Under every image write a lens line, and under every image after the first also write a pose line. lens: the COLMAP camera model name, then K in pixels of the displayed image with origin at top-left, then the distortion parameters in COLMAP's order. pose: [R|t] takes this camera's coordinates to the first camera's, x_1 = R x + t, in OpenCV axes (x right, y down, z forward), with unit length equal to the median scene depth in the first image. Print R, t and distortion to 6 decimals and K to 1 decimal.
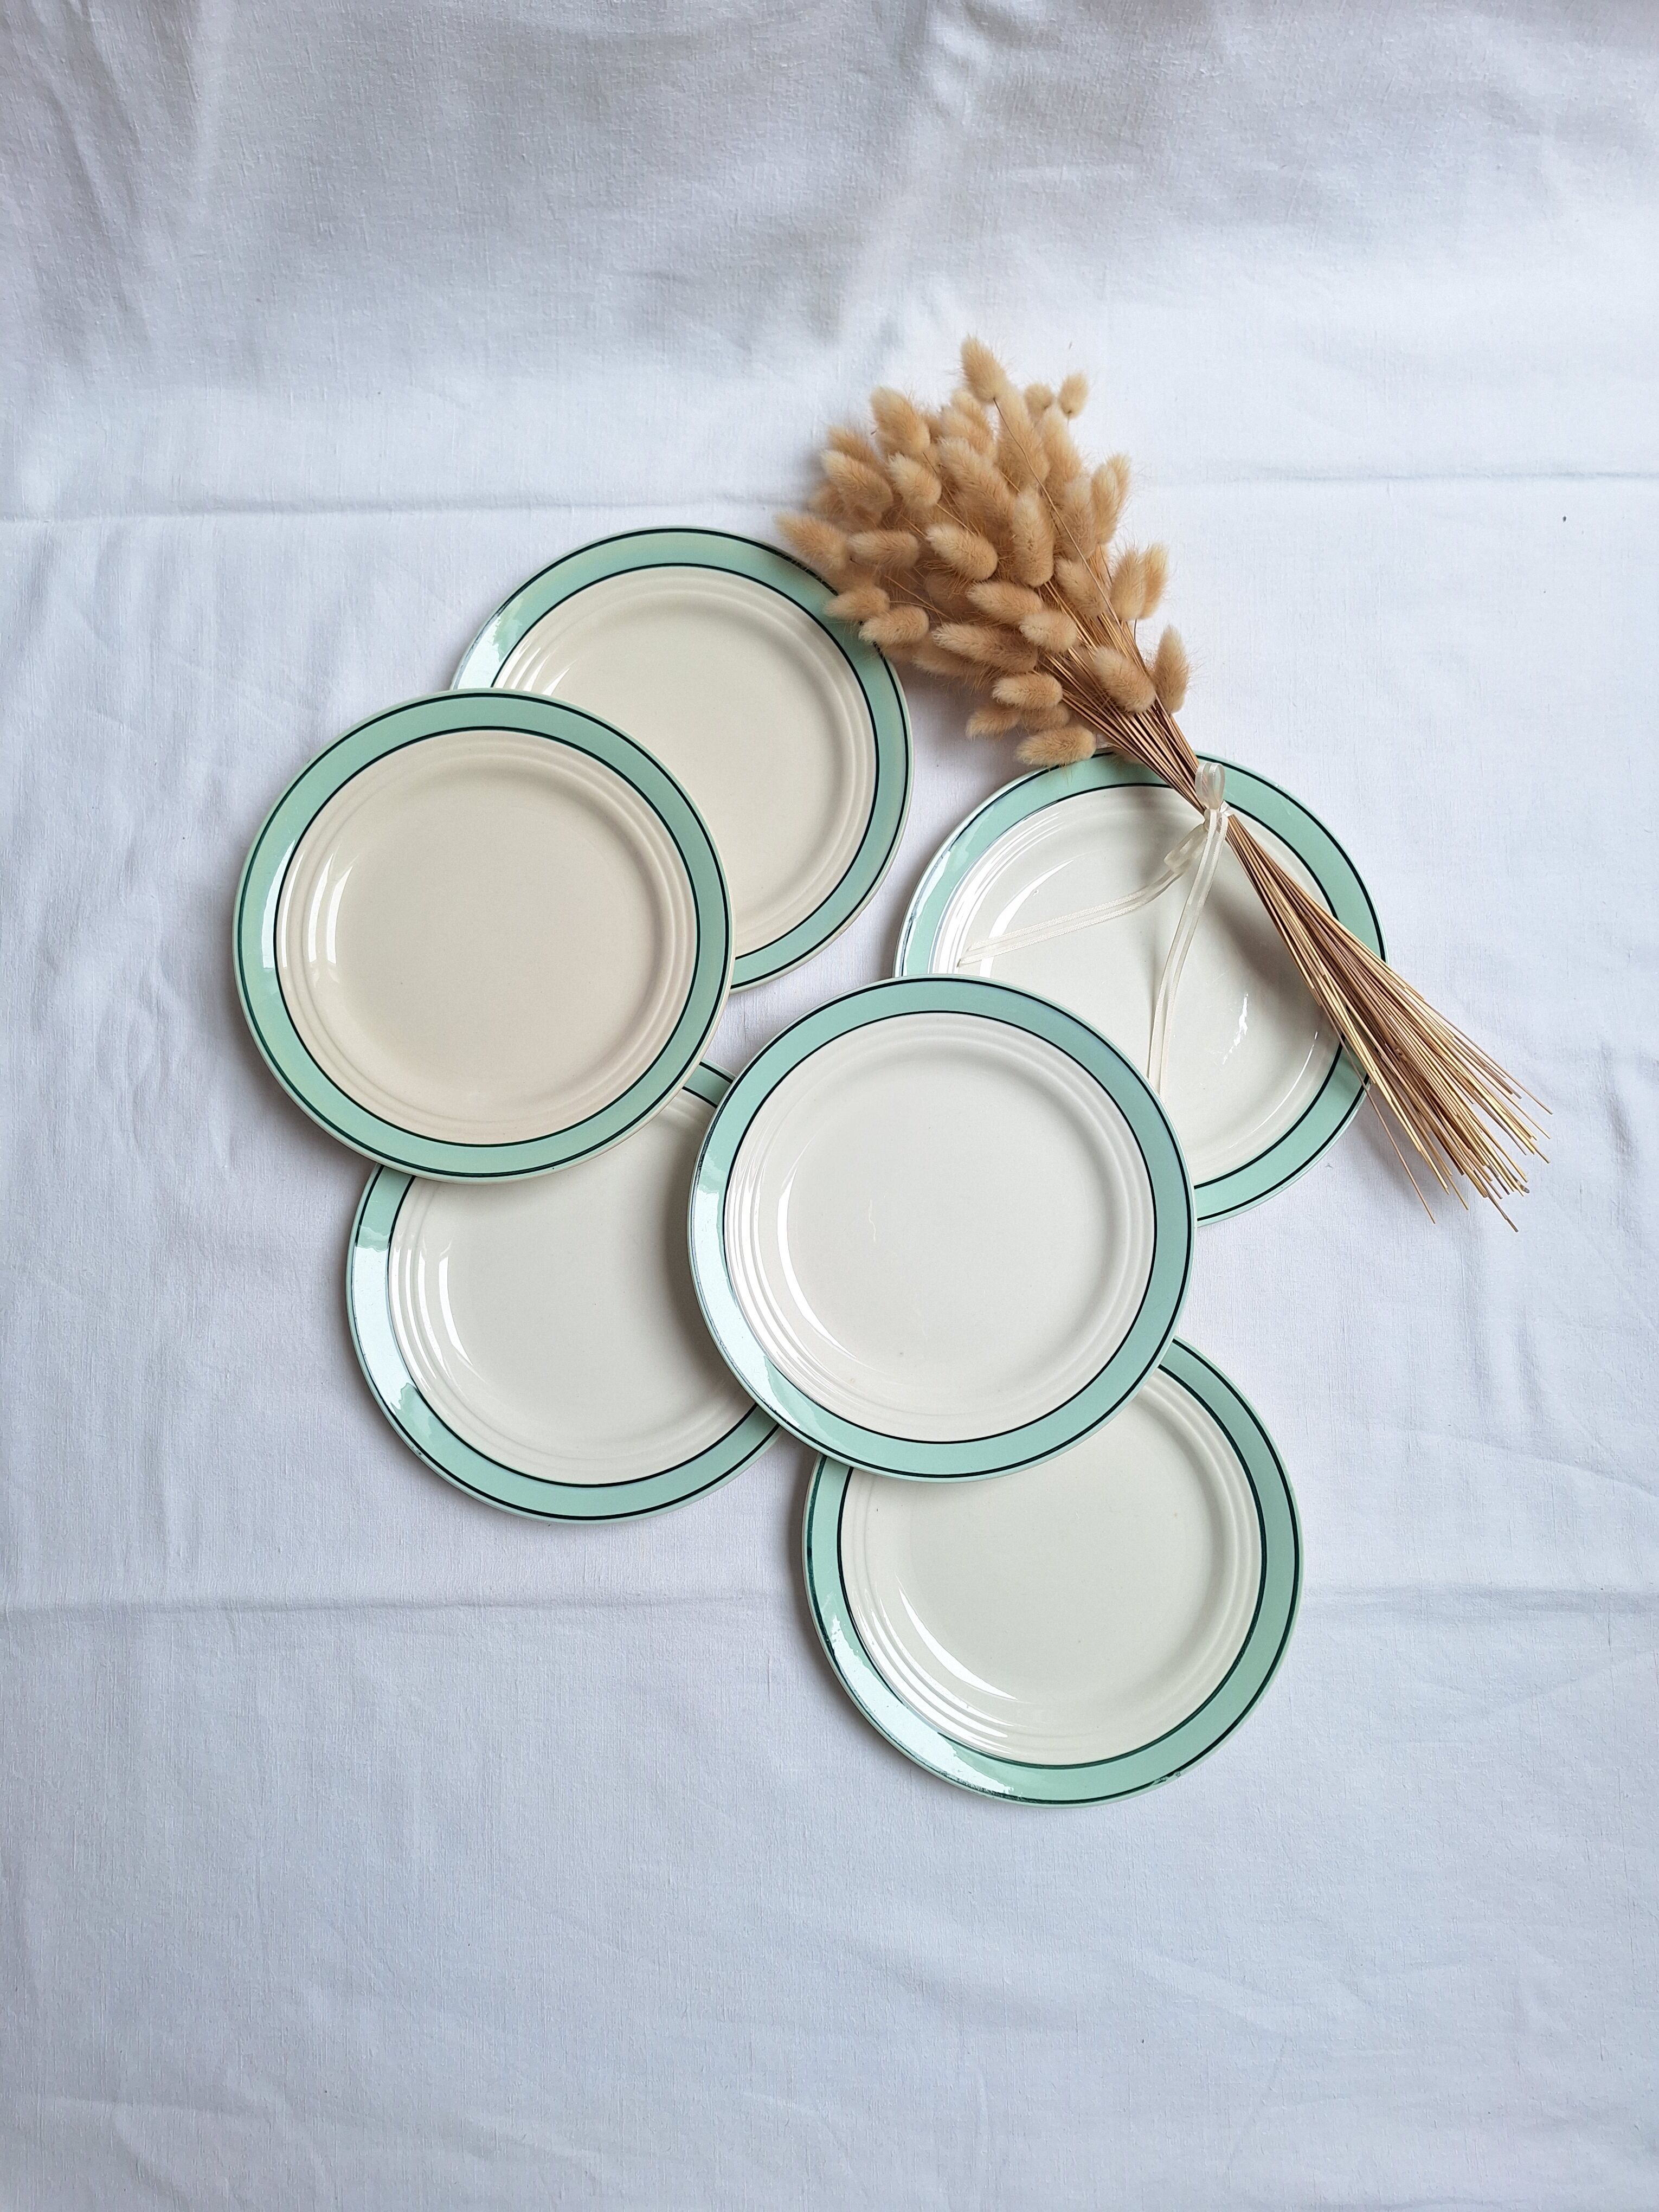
lens RADIAL K [[1489.0, 0, 807.8], [0, 1489.0, 1124.3], [0, 0, 1]] dist [0.011649, -0.016324]
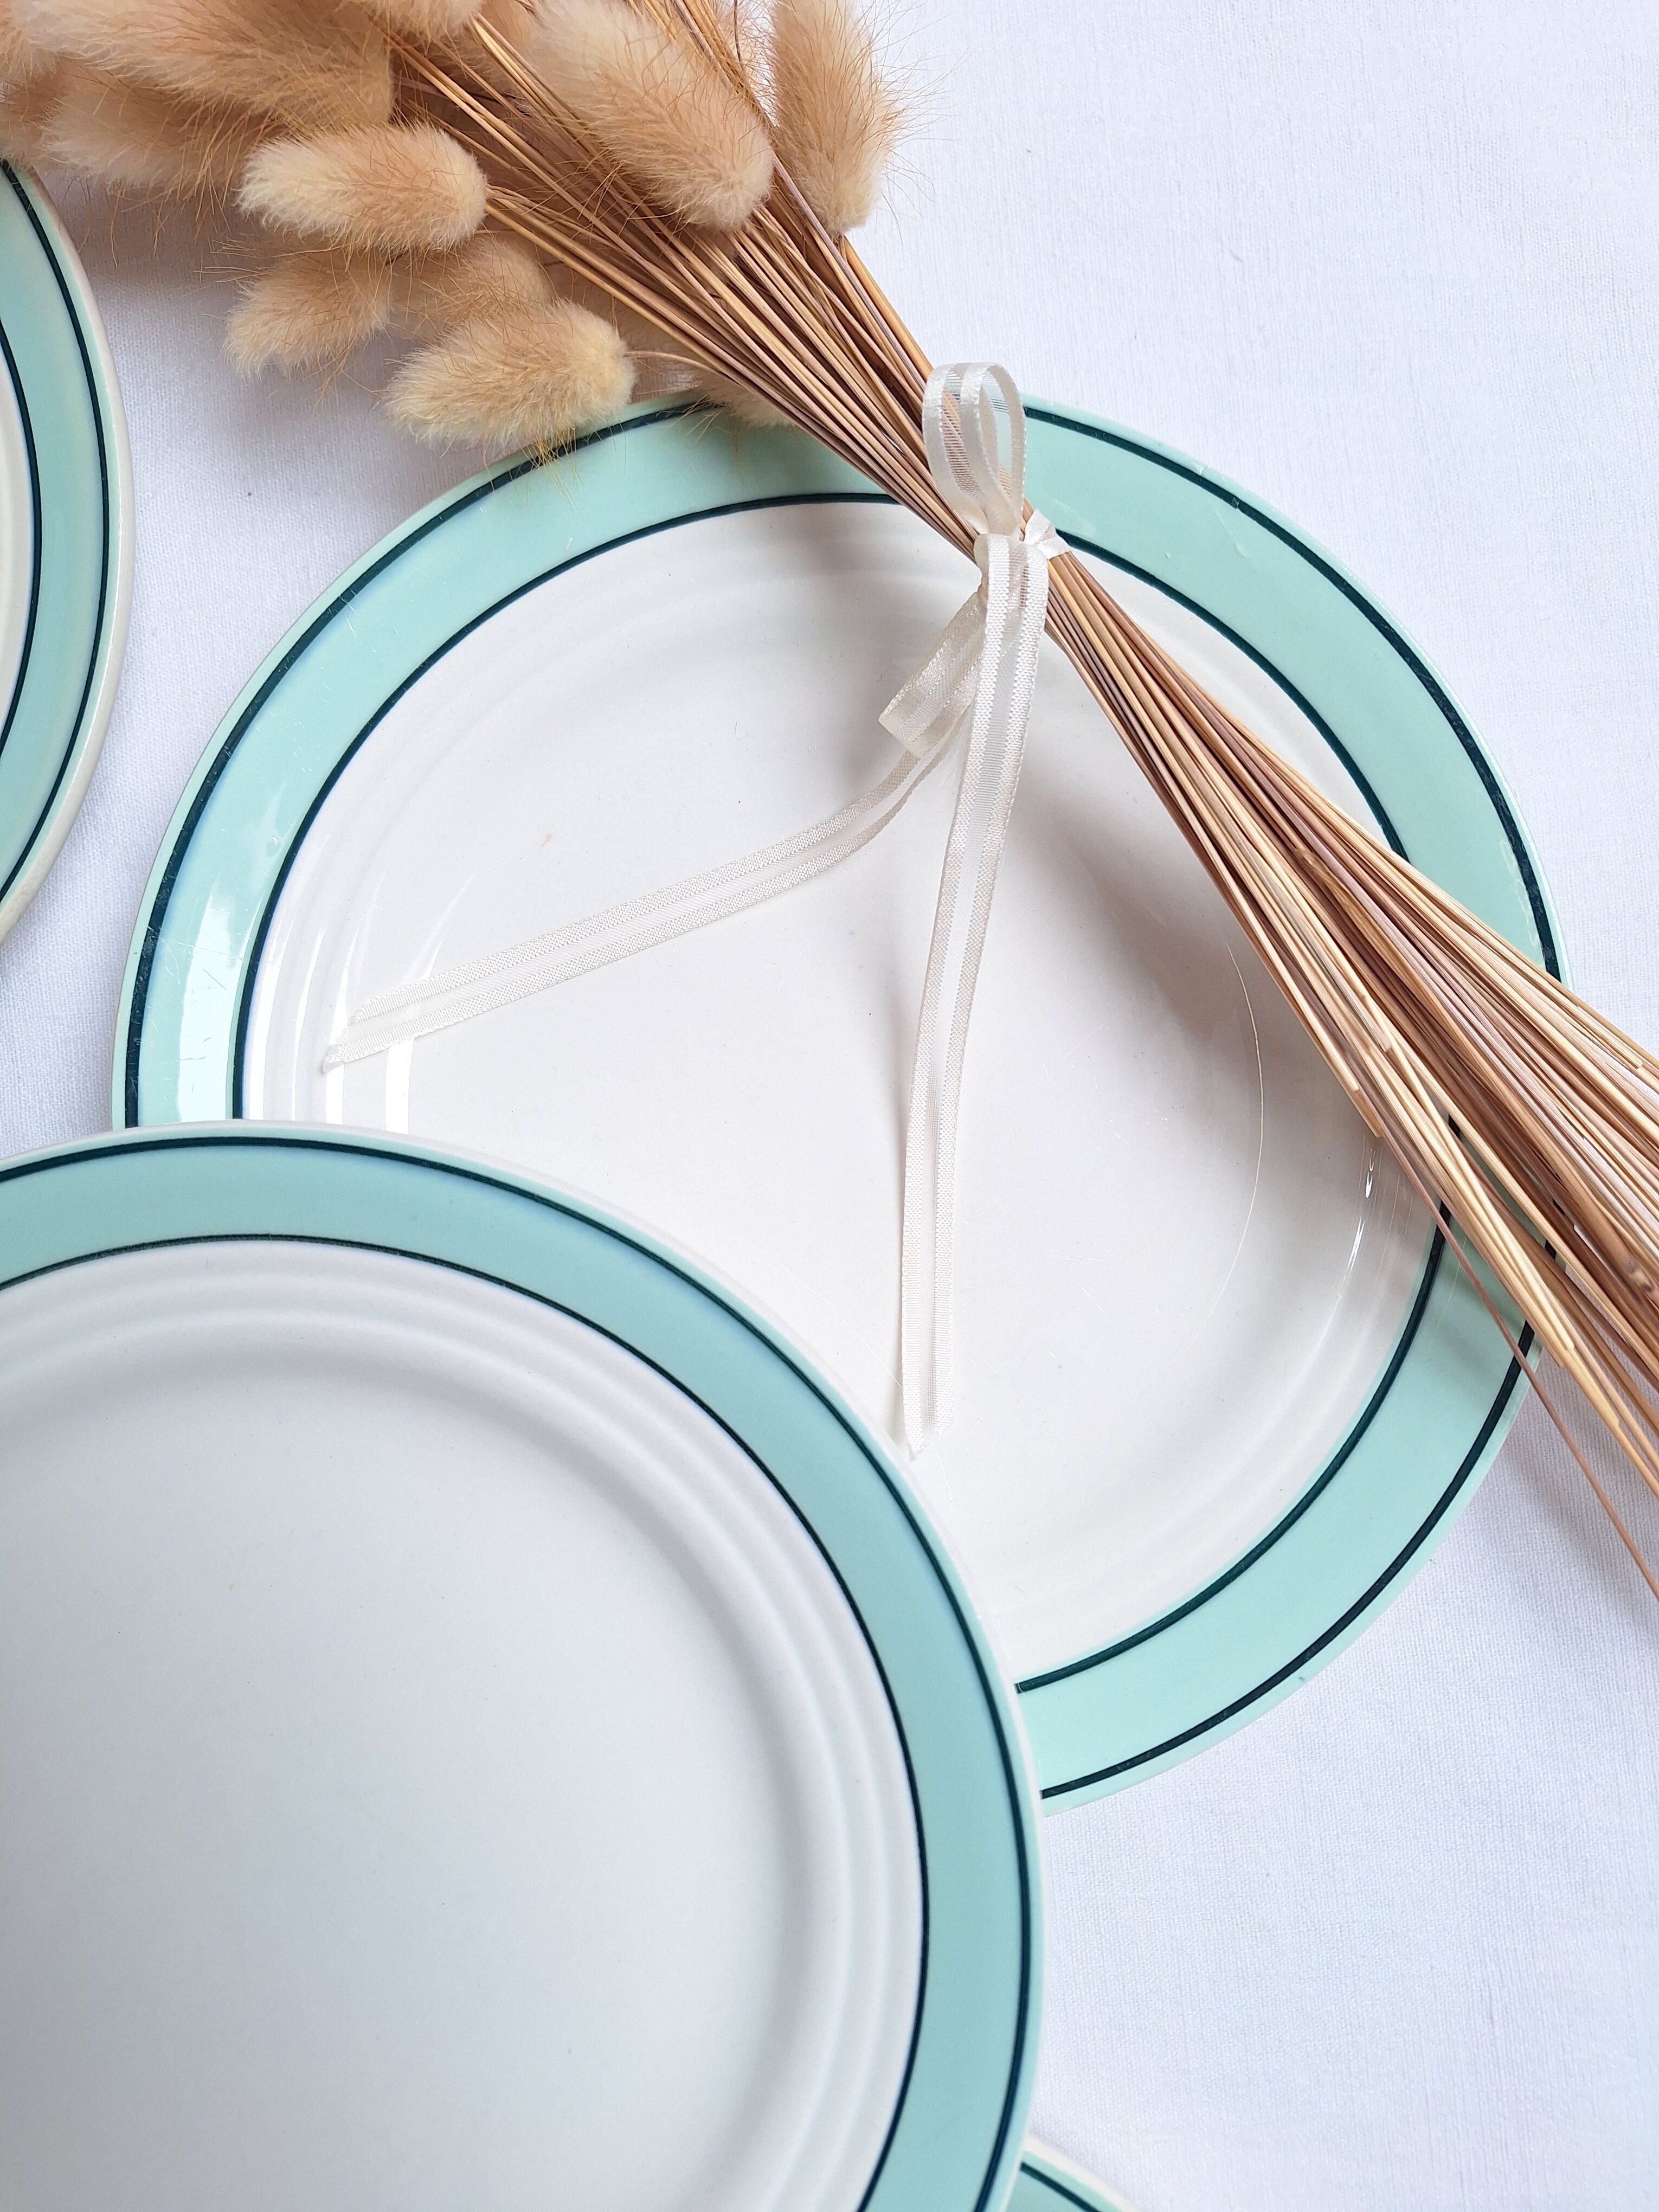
lens RADIAL K [[1489.0, 0, 847.3], [0, 1489.0, 1097.6], [0, 0, 1]] dist [0.011649, -0.016324]
pose [[0.996061, -0.080592, 0.036978, 0.214906], [0.079138, 0.996091, 0.039246, -0.108265], [-0.039996, -0.036165, 0.998545, 0.673712]]
